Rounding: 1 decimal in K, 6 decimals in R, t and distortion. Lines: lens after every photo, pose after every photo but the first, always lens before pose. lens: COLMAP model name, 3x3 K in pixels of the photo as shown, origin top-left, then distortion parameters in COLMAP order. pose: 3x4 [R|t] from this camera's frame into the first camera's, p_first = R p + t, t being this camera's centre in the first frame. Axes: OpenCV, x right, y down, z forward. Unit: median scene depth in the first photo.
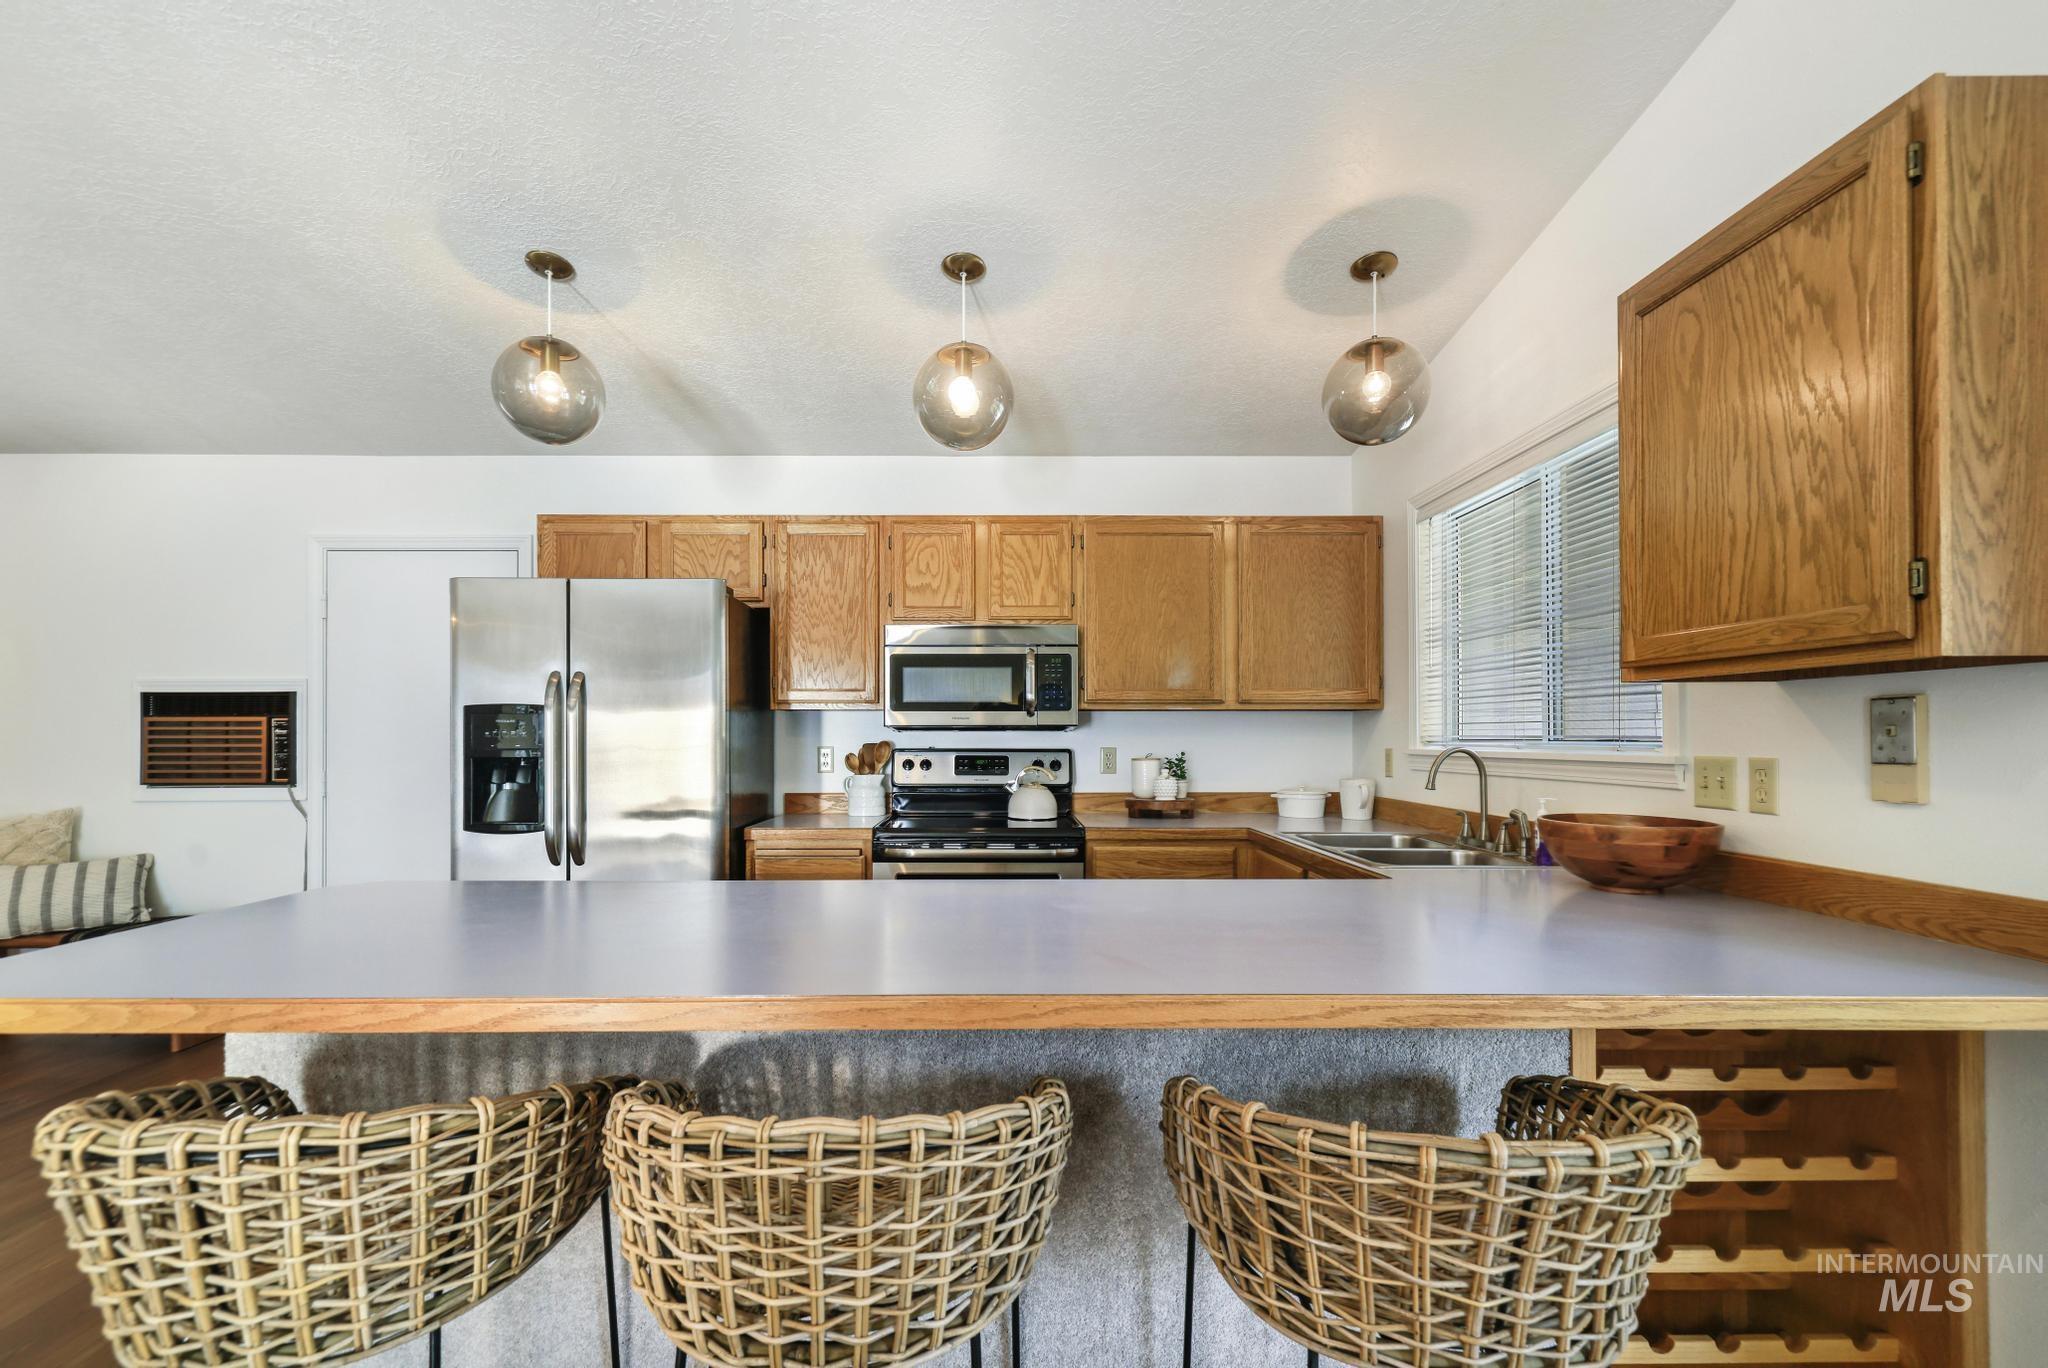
lens RADIAL K [[908.9, 0, 996.9], [0, 908.9, 732.1], [0, 0, 1]] dist [0.009699, -0.000365]
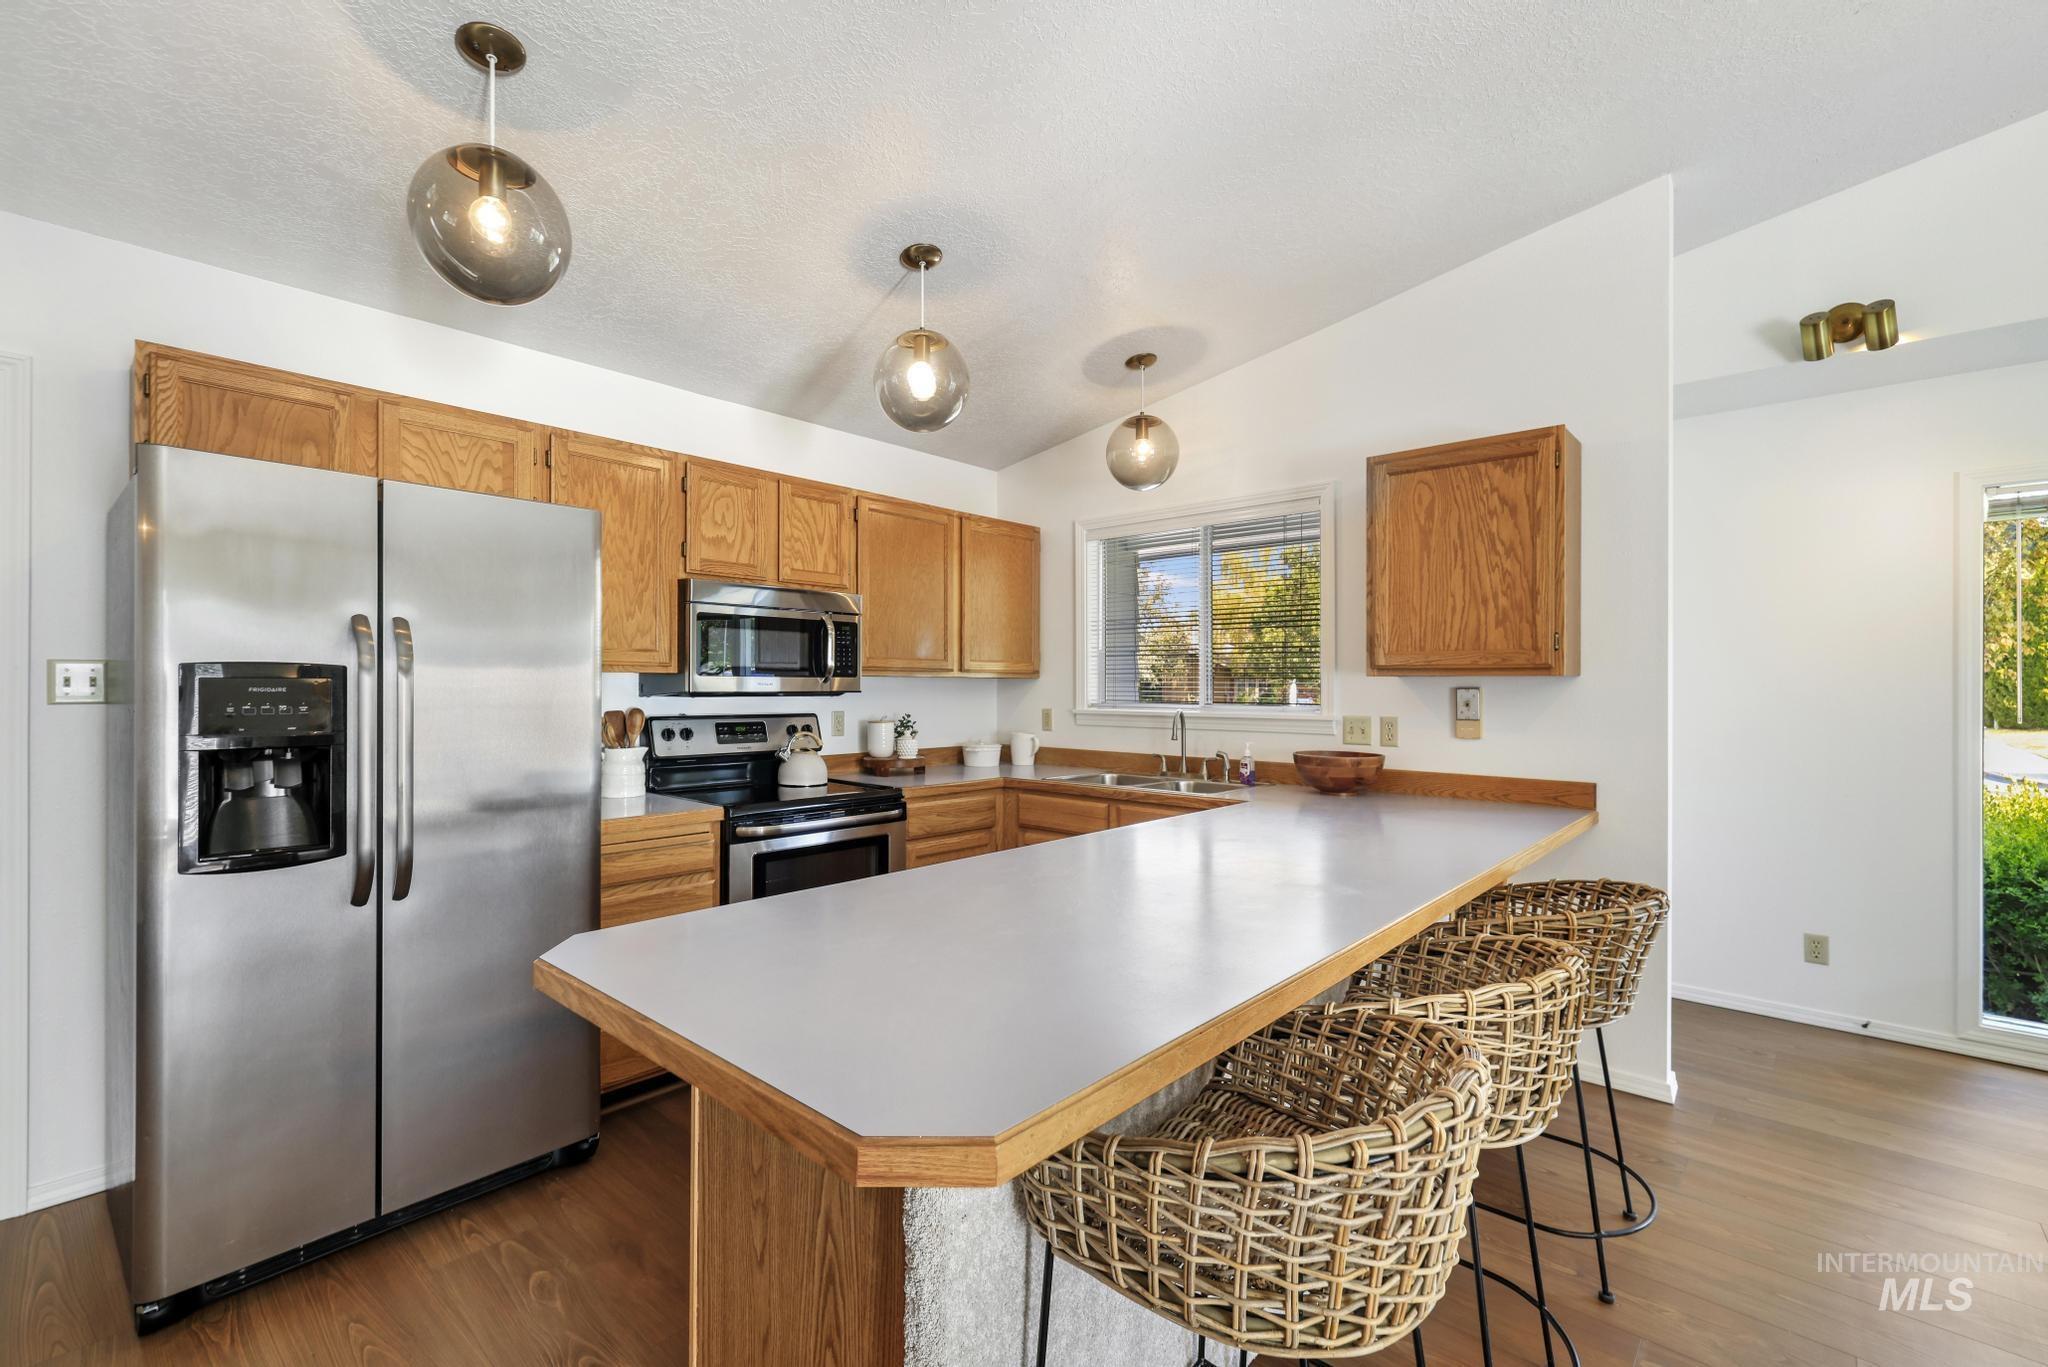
lens RADIAL K [[893.5, 0, 1024.0], [0, 893.5, 683.5], [0, 0, 1]] dist [0.007167, 0.000112]
pose [[0.673129, 0.005583, 0.739504, -0.547703], [-0.008955, 0.999960, 0.000602, -0.018510], [-0.739471, -0.007027, 0.673152, 0.170374]]
